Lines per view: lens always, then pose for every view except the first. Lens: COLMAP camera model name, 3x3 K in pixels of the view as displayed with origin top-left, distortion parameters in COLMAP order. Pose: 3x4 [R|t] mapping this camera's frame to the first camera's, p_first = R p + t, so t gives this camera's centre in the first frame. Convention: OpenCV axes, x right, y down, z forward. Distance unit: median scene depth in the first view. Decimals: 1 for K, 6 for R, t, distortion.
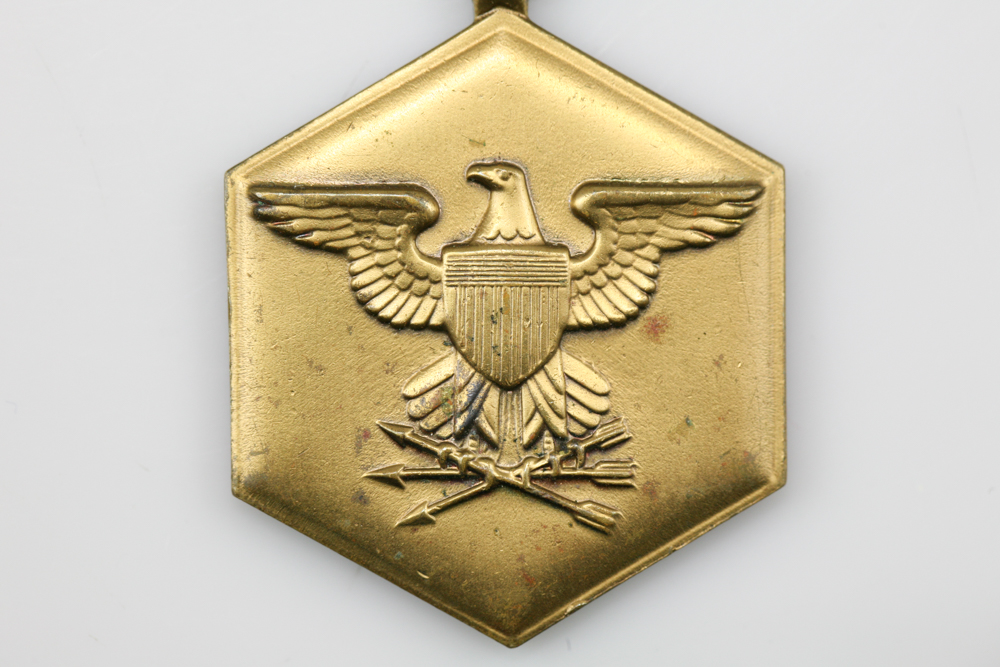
lens RADIAL K [[4615.7, 0, 499.9], [0, 4615.7, 333.6], [0, 0, 1]] dist [-0.241519, 0.000000]
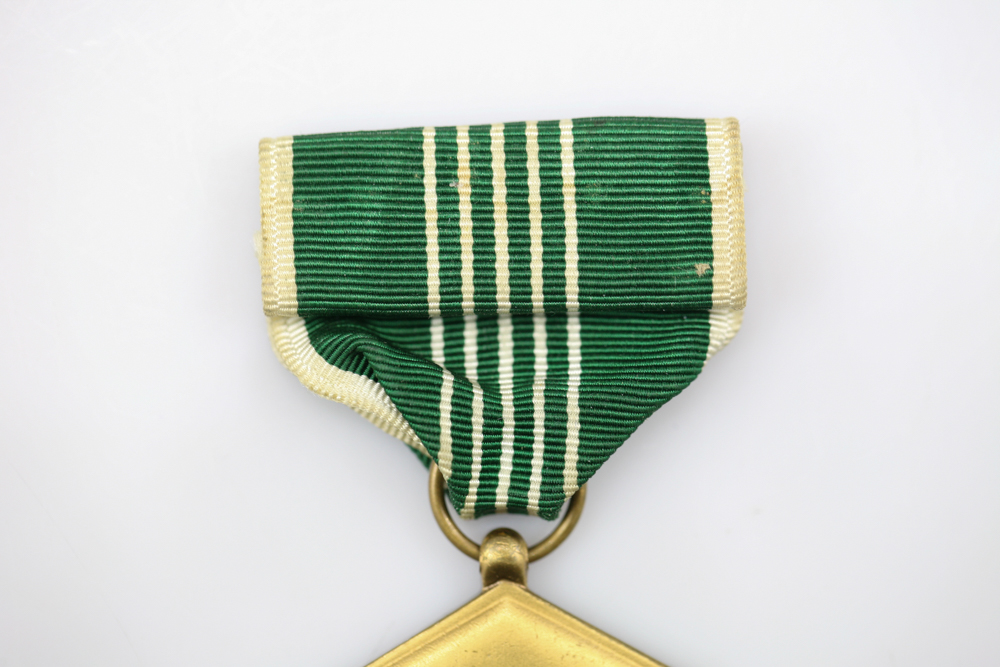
lens RADIAL K [[4615.7, 0, 499.6], [0, 4615.7, 333.5], [0, 0, 1]] dist [-0.241519, 0.000000]
pose [[0.999916, -0.012975, 0.000720, -0.001142], [0.012964, 0.992224, -0.123787, 0.013207], [0.000892, 0.123786, 0.992309, -0.185588]]
